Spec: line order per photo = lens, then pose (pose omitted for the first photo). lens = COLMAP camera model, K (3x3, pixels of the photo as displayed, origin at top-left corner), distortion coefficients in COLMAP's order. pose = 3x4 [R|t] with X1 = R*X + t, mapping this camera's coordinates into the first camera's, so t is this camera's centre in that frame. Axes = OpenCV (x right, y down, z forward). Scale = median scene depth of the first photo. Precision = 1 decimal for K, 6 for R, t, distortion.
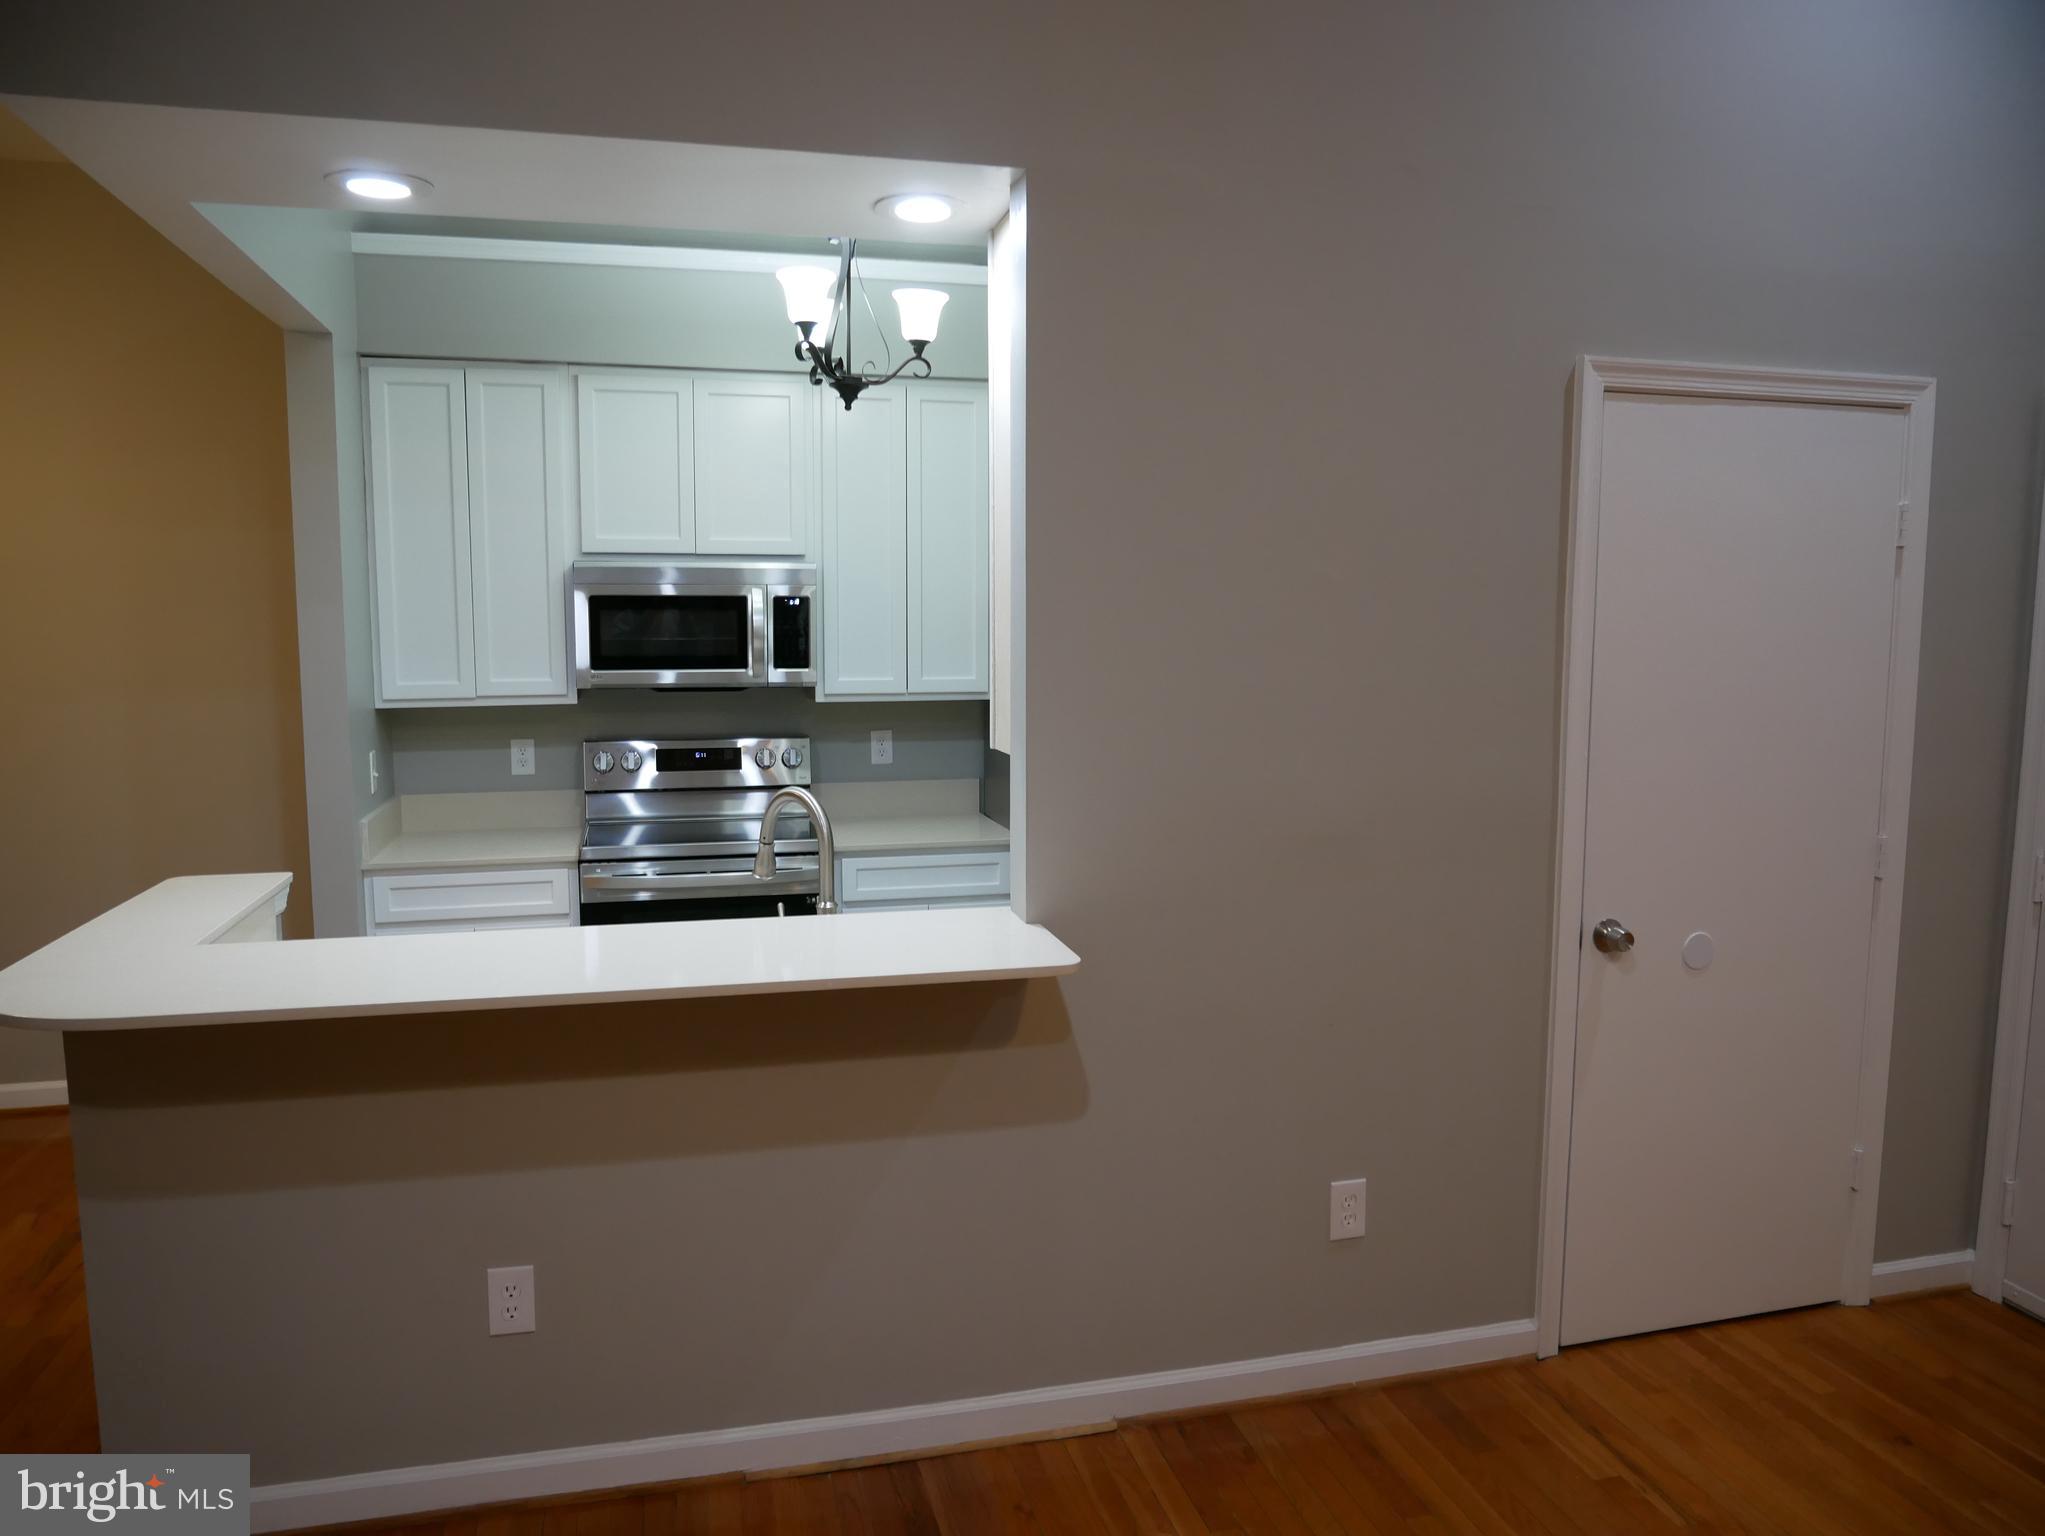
lens RADIAL K [[1467.6, 0, 1034.8], [0, 1467.6, 774.2], [0, 0, 1]] dist [-0.059406, 0.033622]
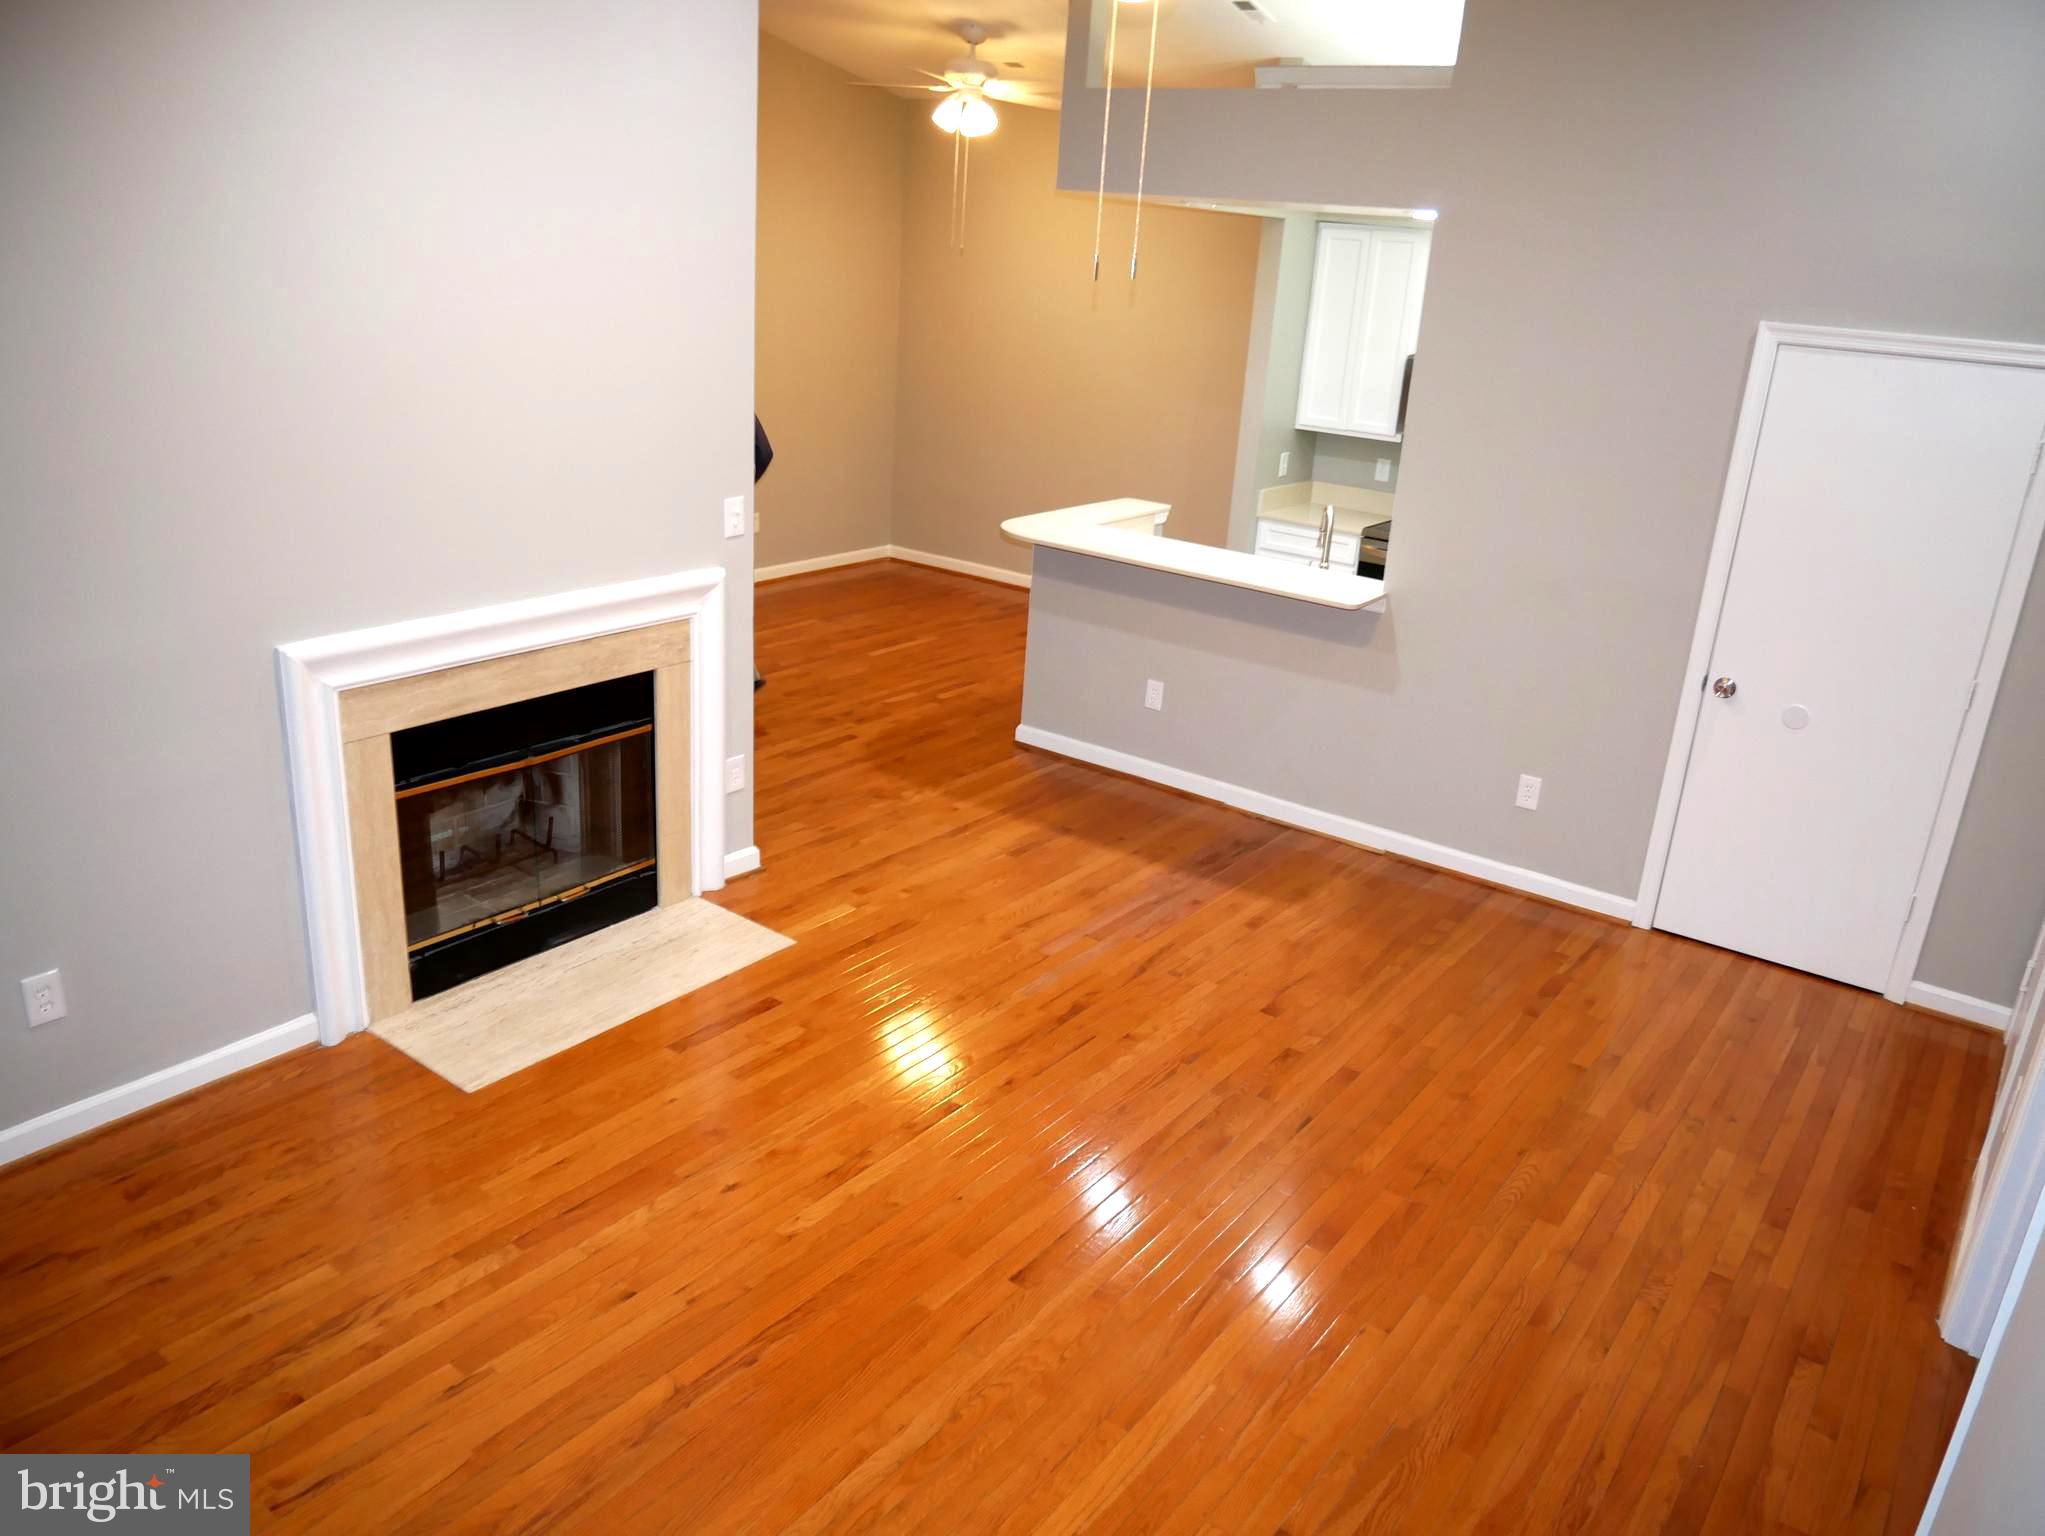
lens RADIAL K [[1467.6, 0, 1034.8], [0, 1467.6, 774.2], [0, 0, 1]] dist [-0.059406, 0.033622]
pose [[0.637732, 0.303939, -0.707756, 1.072795], [-0.150917, 0.950351, 0.272134, -0.120038], [0.755329, -0.066736, 0.651939, -0.622521]]
